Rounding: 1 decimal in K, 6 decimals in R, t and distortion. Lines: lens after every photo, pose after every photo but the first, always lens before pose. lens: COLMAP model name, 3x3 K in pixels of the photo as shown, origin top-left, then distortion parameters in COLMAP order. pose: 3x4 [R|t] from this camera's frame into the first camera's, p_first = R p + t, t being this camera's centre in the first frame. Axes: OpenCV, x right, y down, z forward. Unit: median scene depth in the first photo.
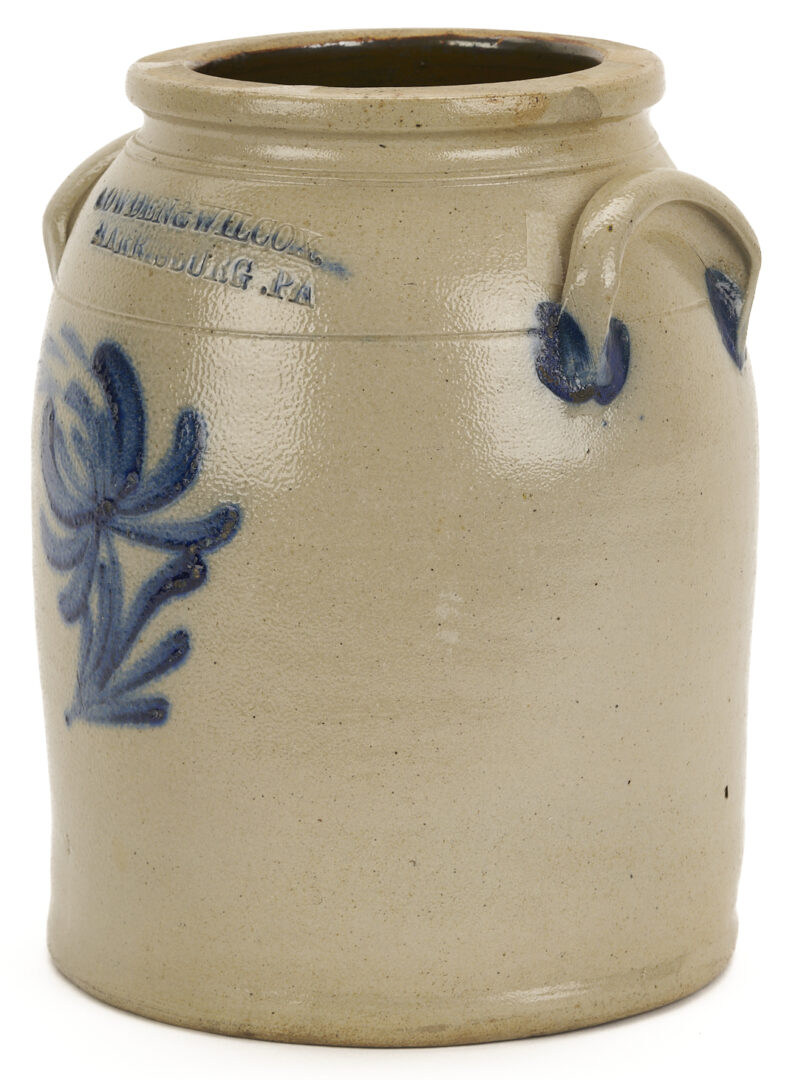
lens RADIAL K [[6802.1, 0, 399.3], [0, 6802.1, 539.8], [0, 0, 1]] dist [-0.288231, 0.000000]
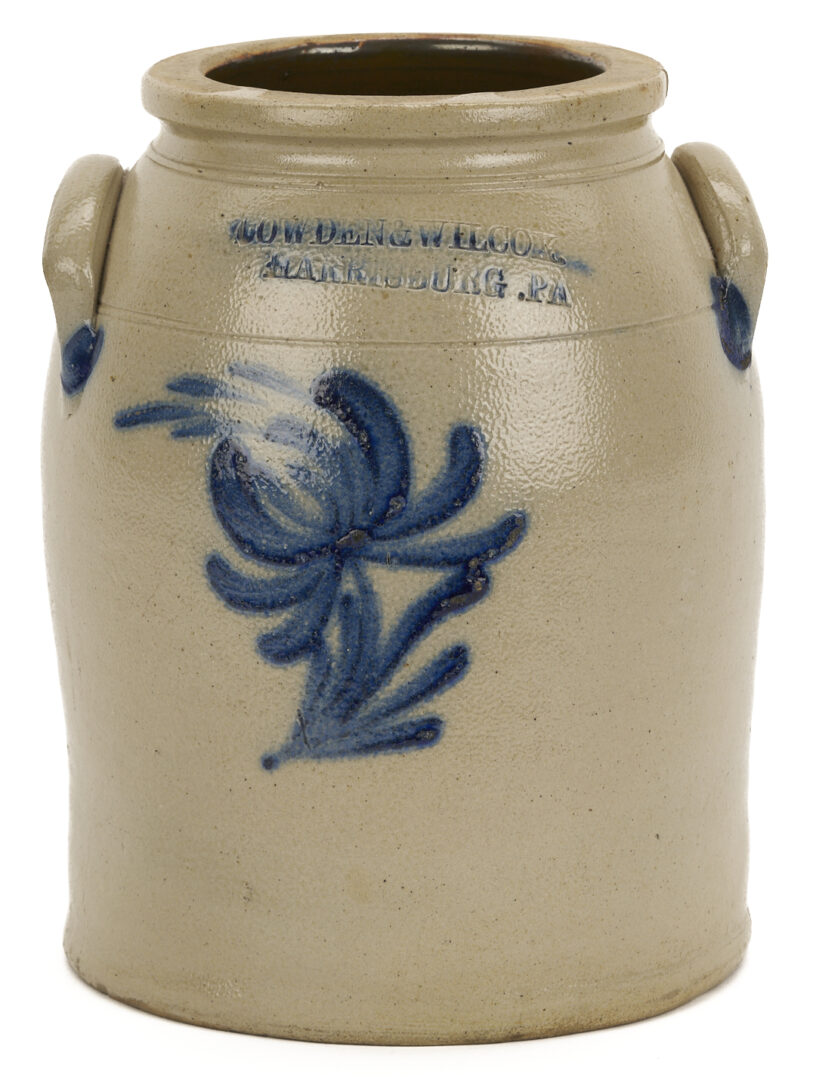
lens RADIAL K [[6740.9, 0, 407.5], [0, 6740.9, 537.6], [0, 0, 1]] dist [-0.217270, 0.000000]
pose [[0.743603, -0.138952, 0.654024, -0.683592], [0.138673, 0.988949, 0.052443, -0.055447], [-0.654083, 0.051699, 0.754654, 0.256621]]
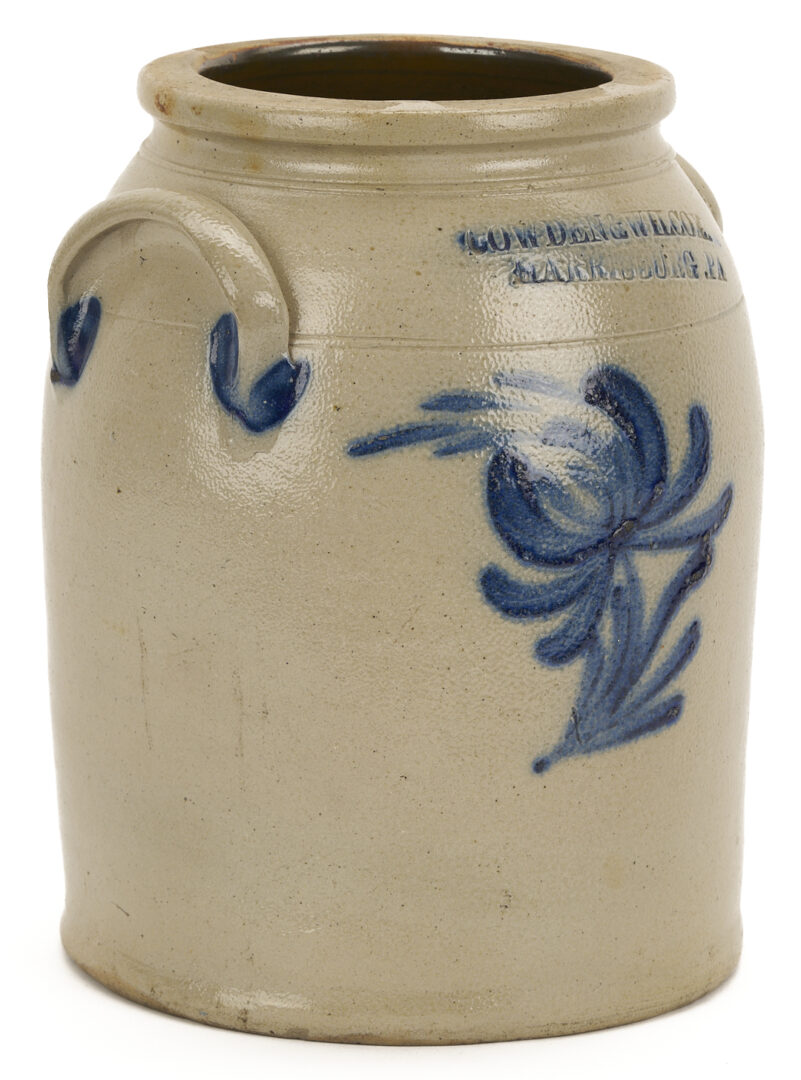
lens RADIAL K [[6802.1, 0, 401.2], [0, 6802.1, 540.0], [0, 0, 1]] dist [-0.288231, 0.000000]
pose [[0.083901, -0.209288, 0.974248, -1.030570], [0.193972, 0.962423, 0.190043, -0.201542], [-0.977413, 0.173032, 0.121344, 0.917338]]
